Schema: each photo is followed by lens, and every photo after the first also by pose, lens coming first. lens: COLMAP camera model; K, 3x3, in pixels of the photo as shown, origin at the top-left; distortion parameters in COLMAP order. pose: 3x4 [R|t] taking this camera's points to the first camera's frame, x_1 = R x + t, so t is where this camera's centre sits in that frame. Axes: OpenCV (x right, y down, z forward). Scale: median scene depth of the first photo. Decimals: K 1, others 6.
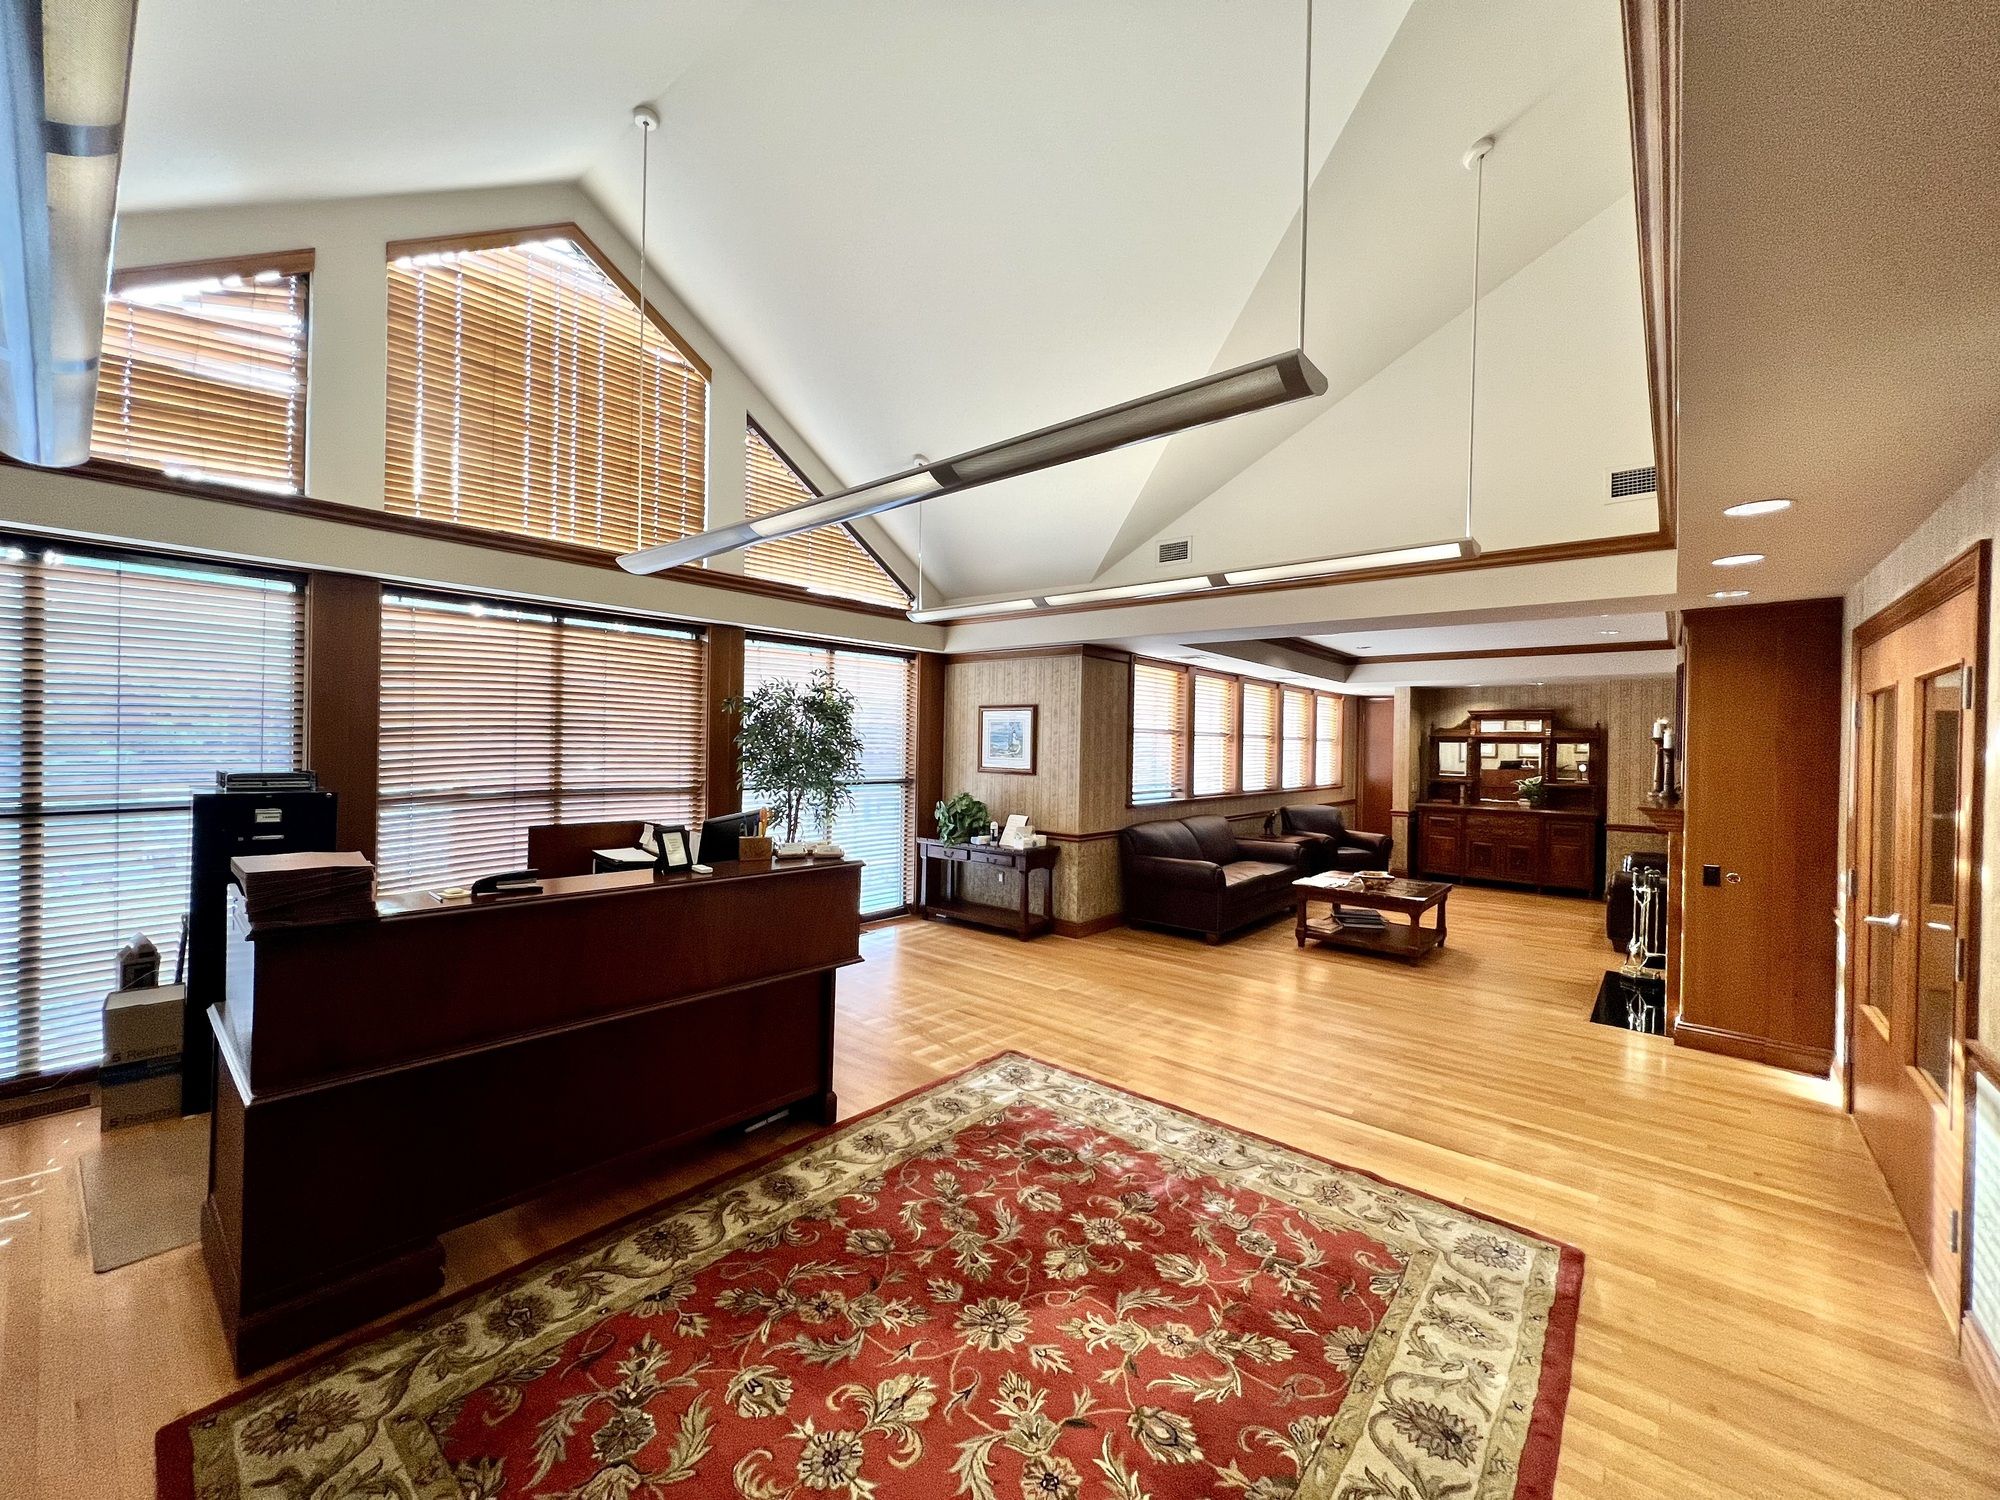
lens RADIAL K [[800.8, 0, 1010.9], [0, 800.8, 746.4], [0, 0, 1]] dist [-0.001463, 0.000510]
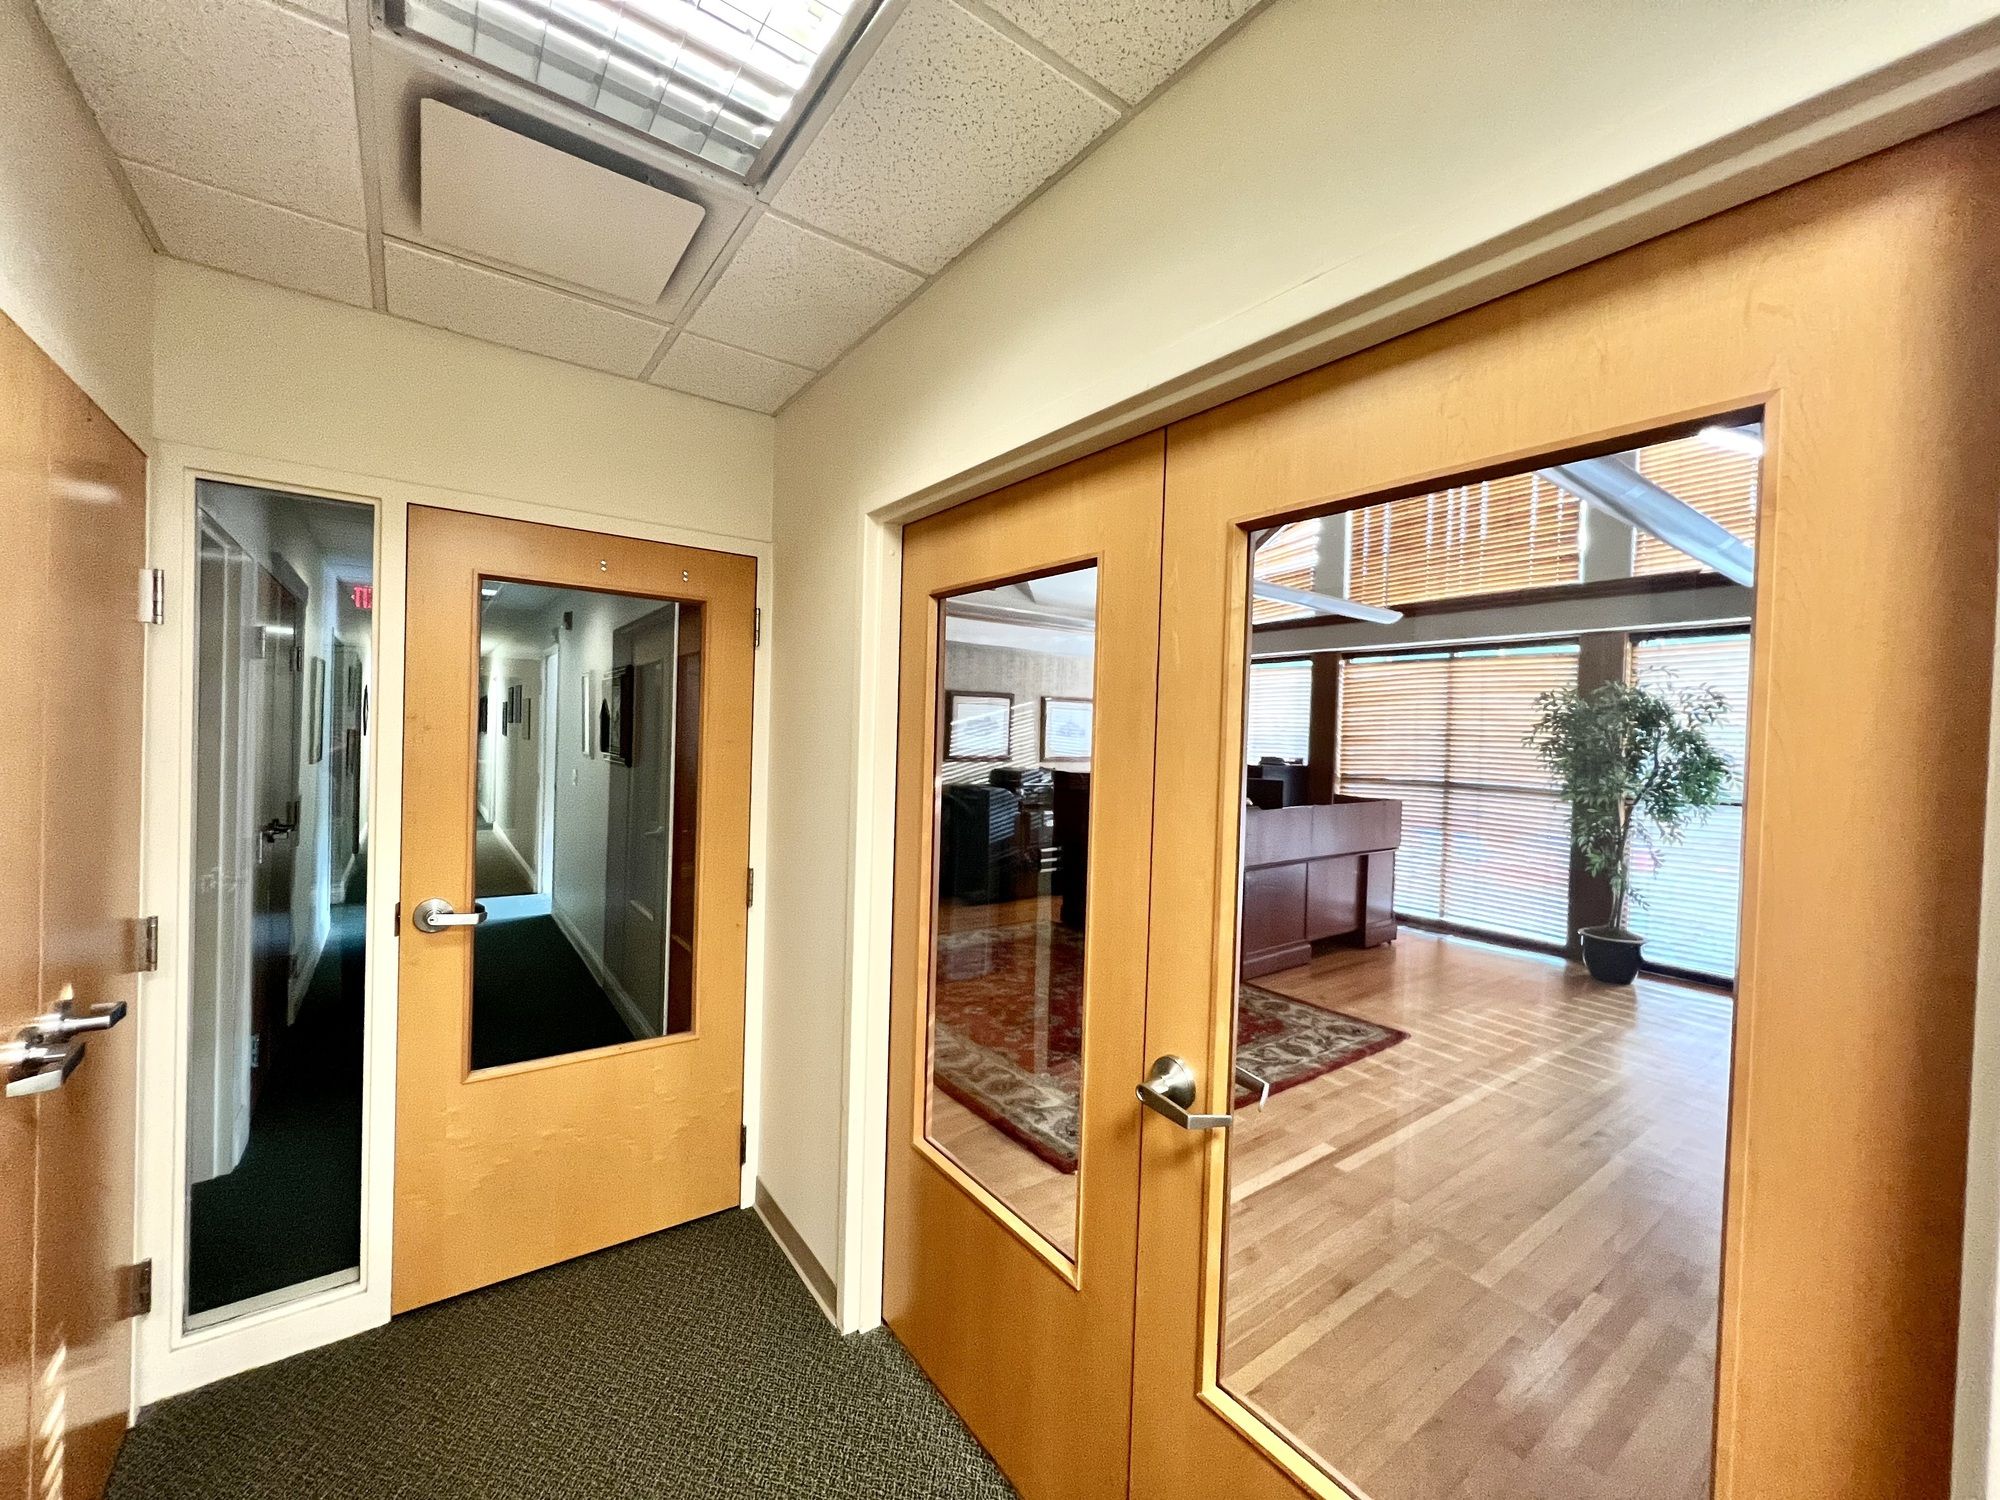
lens RADIAL K [[800.8, 0, 1003.5], [0, 800.8, 740.8], [0, 0, 1]] dist [-0.001463, 0.000510]
pose [[-0.221756, -0.002781, -0.975098, 1.096140], [-0.023442, 0.999722, 0.002480, 0.000699], [0.974820, 0.023409, -0.221759, 0.670791]]
